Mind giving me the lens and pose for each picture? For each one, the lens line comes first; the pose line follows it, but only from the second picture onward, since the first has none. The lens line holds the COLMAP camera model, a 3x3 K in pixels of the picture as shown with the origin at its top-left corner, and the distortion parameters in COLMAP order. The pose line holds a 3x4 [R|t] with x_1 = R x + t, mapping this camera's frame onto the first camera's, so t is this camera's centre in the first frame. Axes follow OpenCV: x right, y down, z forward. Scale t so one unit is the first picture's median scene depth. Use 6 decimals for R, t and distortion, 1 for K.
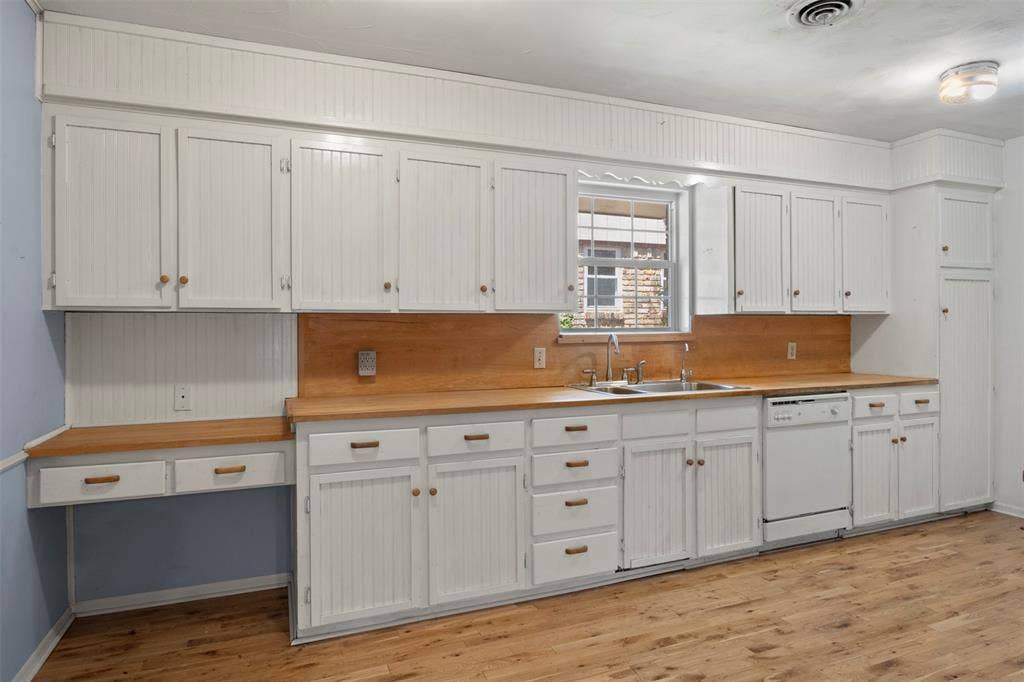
lens RADIAL K [[600.9, 0, 515.2], [0, 600.9, 337.9], [0, 0, 1]] dist [-0.026168, -0.000250]
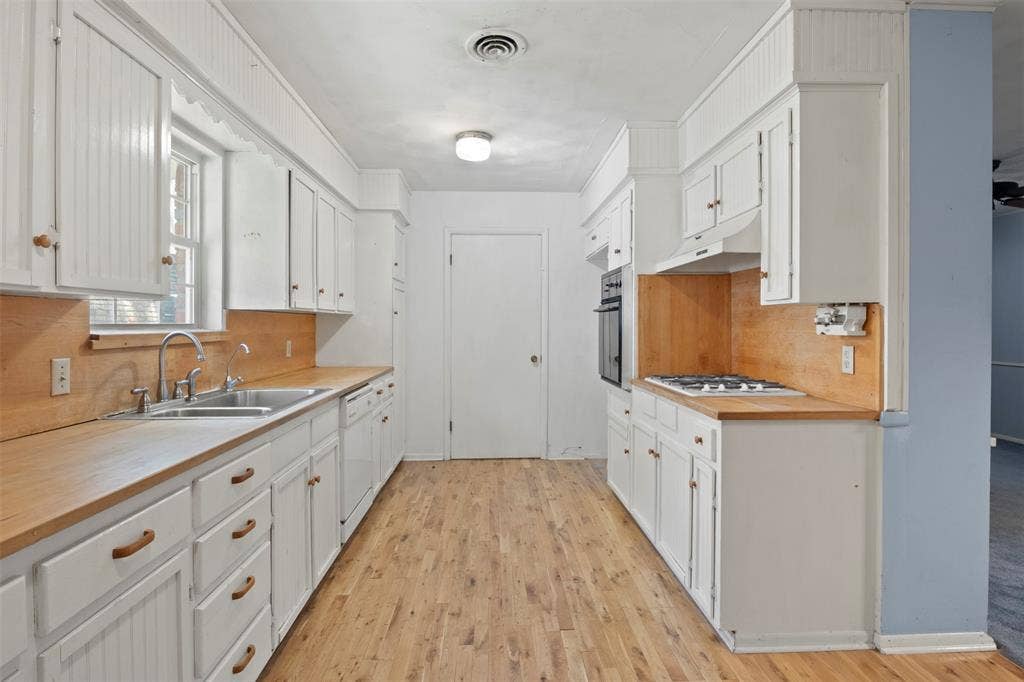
lens RADIAL K [[518.3, 0, 514.9], [0, 518.3, 334.9], [0, 0, 1]] dist [0.001800, -0.003351]
pose [[0.330494, -0.011379, 0.943740, -0.288581], [0.013711, 0.999880, 0.007254, -0.003292], [-0.943709, 0.010542, 0.330610, 0.451933]]
